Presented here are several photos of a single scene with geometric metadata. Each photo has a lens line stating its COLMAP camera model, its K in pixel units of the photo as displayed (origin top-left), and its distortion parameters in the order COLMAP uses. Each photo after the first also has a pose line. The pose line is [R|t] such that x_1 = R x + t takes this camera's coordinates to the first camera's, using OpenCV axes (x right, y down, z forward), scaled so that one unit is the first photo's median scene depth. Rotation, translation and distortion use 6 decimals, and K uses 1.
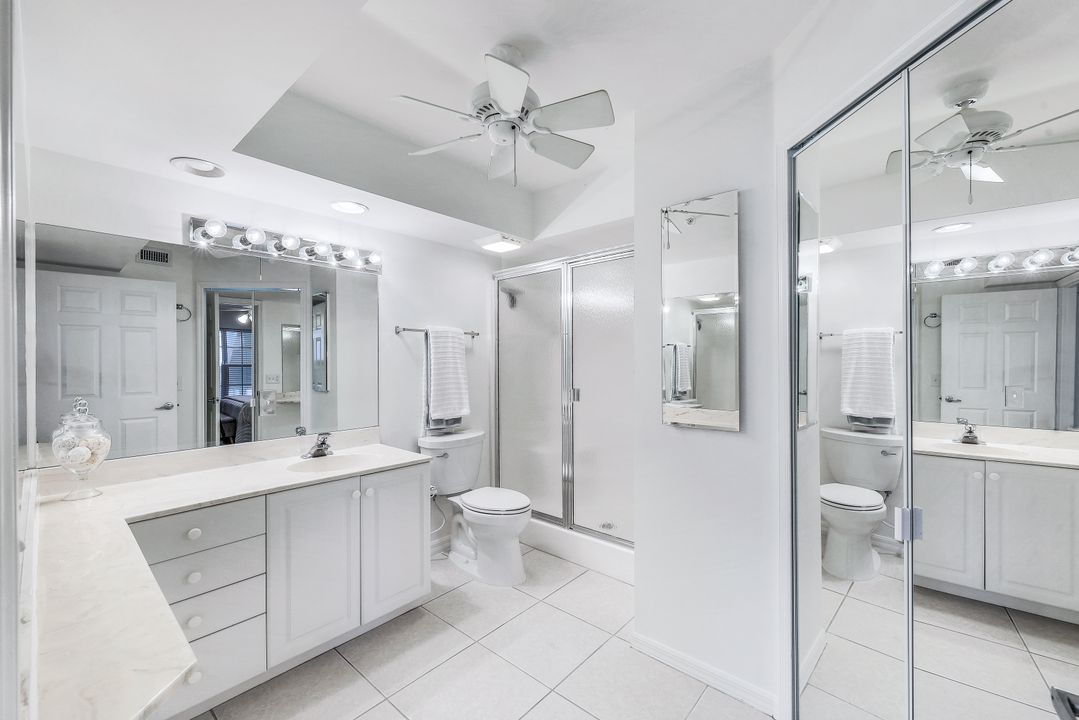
lens RADIAL K [[440.2, 0, 538.0], [0, 440.2, 360.4], [0, 0, 1]] dist [0.002372, -0.000032]
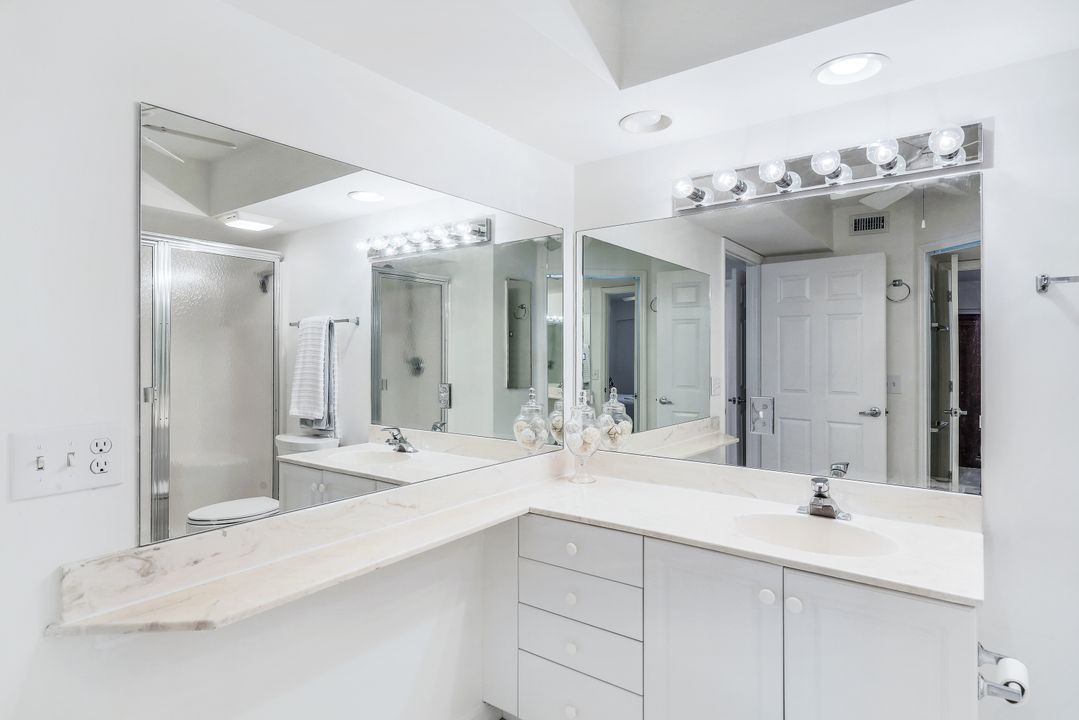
lens RADIAL K [[579.3, 0, 539.1], [0, 579.3, 356.8], [0, 0, 1]] dist [0.000252, 0.000014]
pose [[0.072975, 0.007217, -0.997308, 0.202525], [-0.004819, 0.999965, 0.006884, 0.001881], [0.997322, 0.004303, 0.073007, 0.474172]]
